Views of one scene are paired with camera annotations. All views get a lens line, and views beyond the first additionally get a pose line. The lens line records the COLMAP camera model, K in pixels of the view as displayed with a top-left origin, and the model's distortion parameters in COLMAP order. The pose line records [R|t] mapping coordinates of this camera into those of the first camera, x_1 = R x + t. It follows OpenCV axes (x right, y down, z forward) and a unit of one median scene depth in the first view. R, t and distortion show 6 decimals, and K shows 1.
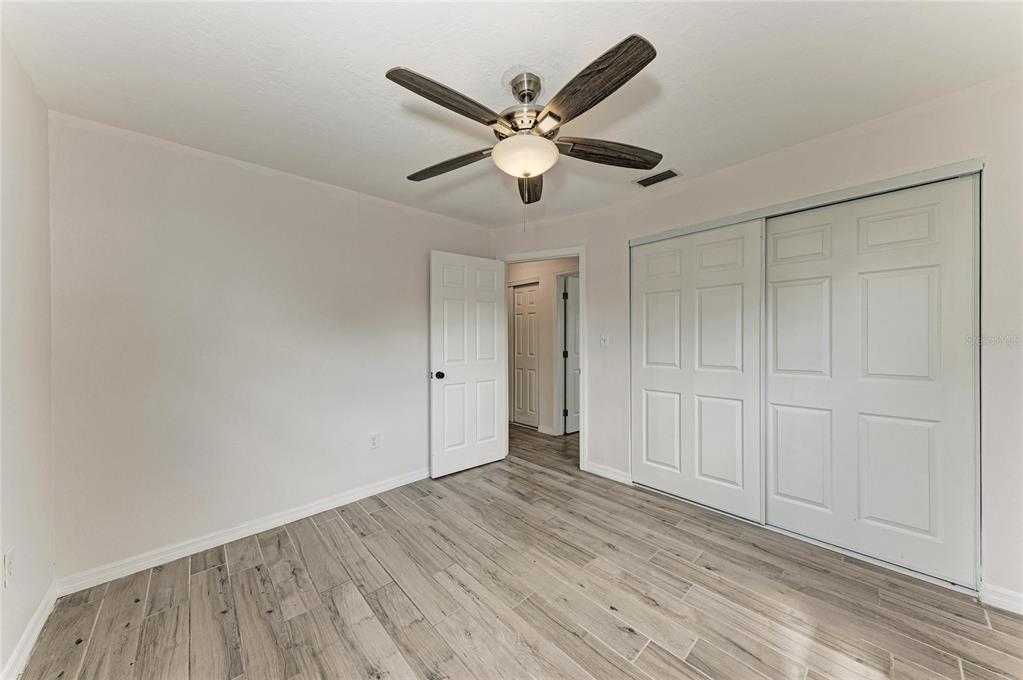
lens RADIAL K [[345.9, 0, 512.1], [0, 345.9, 341.6], [0, 0, 1]] dist [0.022395, -0.005890]
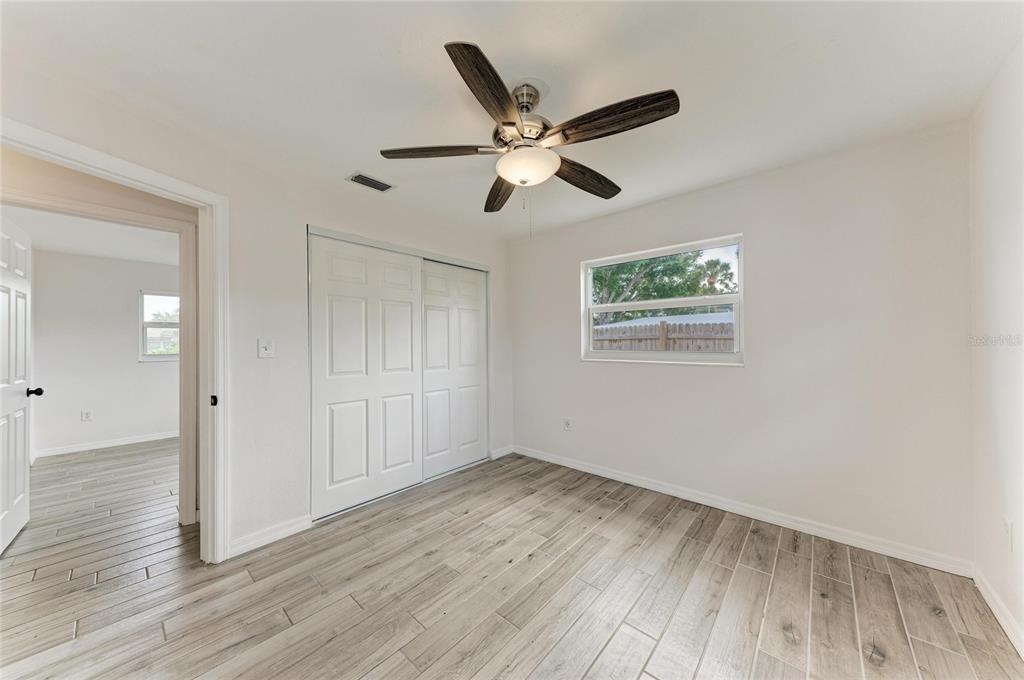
lens RADIAL K [[346.2, 0, 512.6], [0, 346.2, 341.6], [0, 0, 1]] dist [0.022395, -0.005890]
pose [[-0.102186, 0.014483, 0.994660, -0.724224], [0.016409, 0.999783, -0.012872, -0.000963], [-0.994630, 0.015006, -0.102402, 0.840628]]
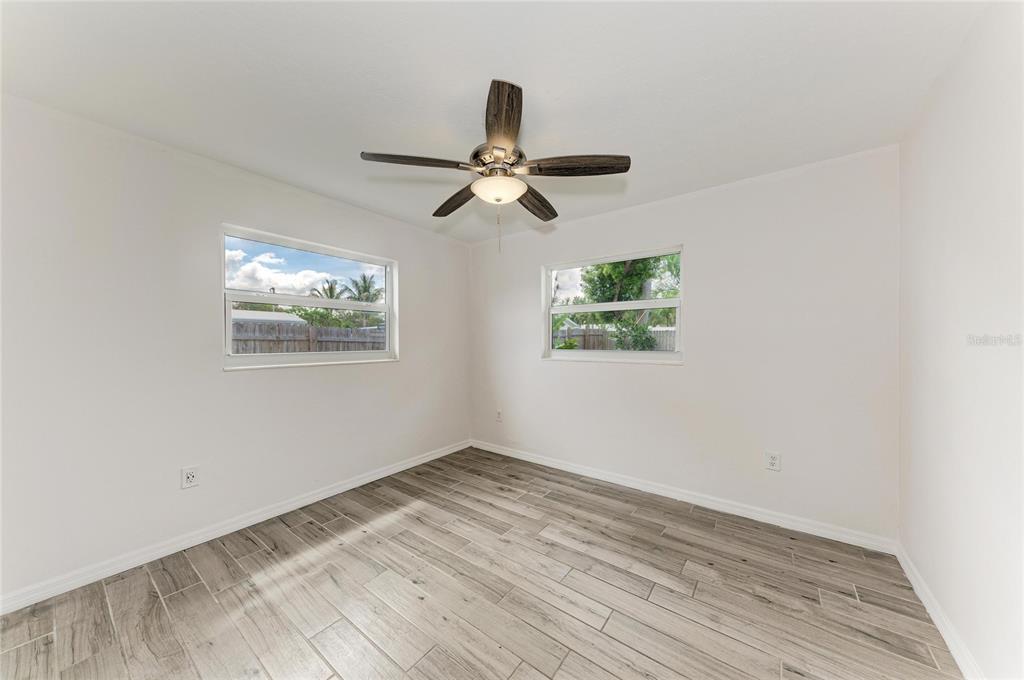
lens RADIAL K [[346.2, 0, 512.6], [0, 346.2, 341.6], [0, 0, 1]] dist [0.022395, -0.005890]
pose [[-0.982603, 0.015084, -0.185107, 0.152789], [0.012869, 0.999831, 0.013163, -0.020339], [0.185274, 0.010551, -0.982630, 1.583795]]
